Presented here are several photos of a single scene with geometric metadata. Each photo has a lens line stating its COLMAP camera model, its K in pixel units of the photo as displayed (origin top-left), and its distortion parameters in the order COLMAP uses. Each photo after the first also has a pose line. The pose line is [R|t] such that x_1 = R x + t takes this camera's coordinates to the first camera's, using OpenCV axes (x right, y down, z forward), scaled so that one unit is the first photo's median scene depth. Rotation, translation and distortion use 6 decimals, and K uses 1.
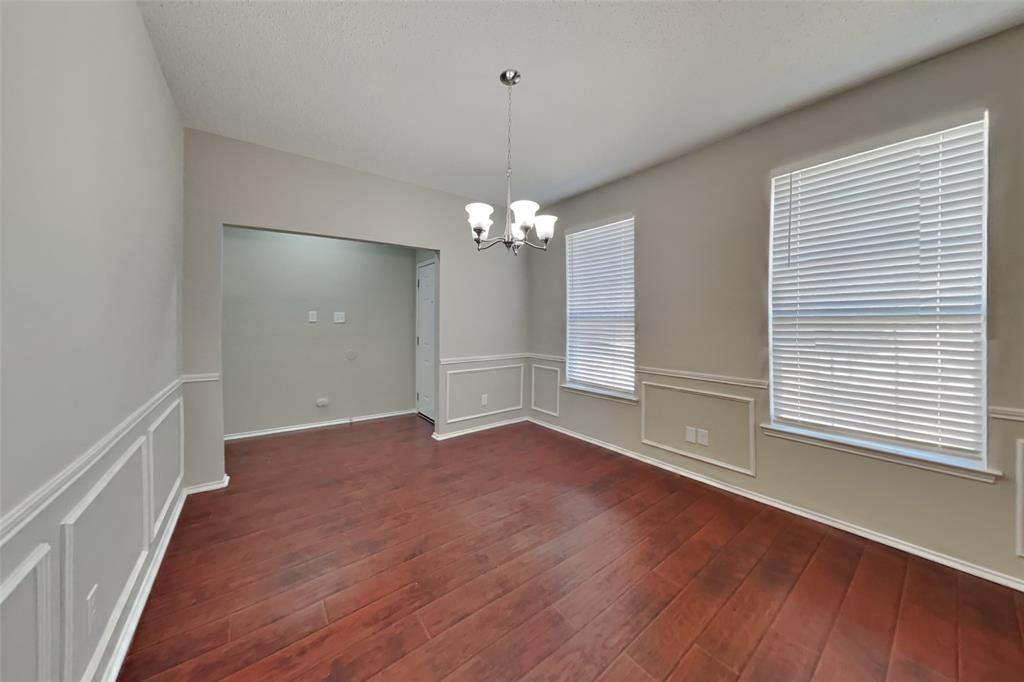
lens RADIAL K [[338.1, 0, 514.9], [0, 338.1, 329.5], [0, 0, 1]] dist [-0.000036, 0.000029]
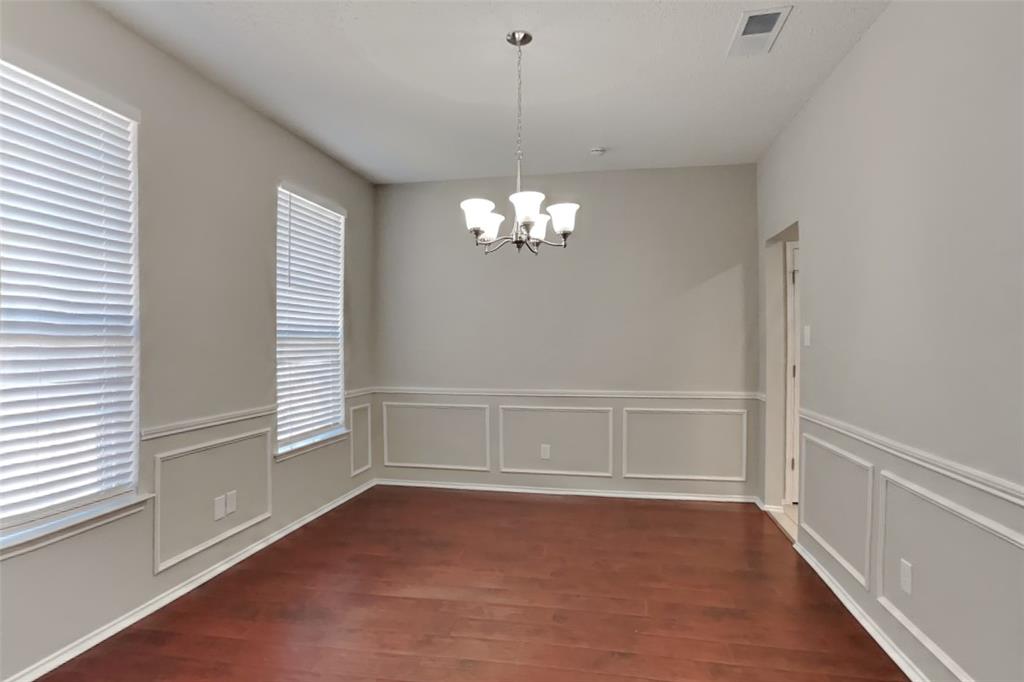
lens RADIAL K [[532.6, 0, 512.0], [0, 532.6, 341.0], [0, 0, 1]] dist [0.000829, 0.000195]
pose [[-0.653947, 0.000428, 0.756540, -0.891642], [0.005403, 0.999977, 0.004106, -0.028740], [-0.756521, 0.006773, -0.653934, 1.685041]]
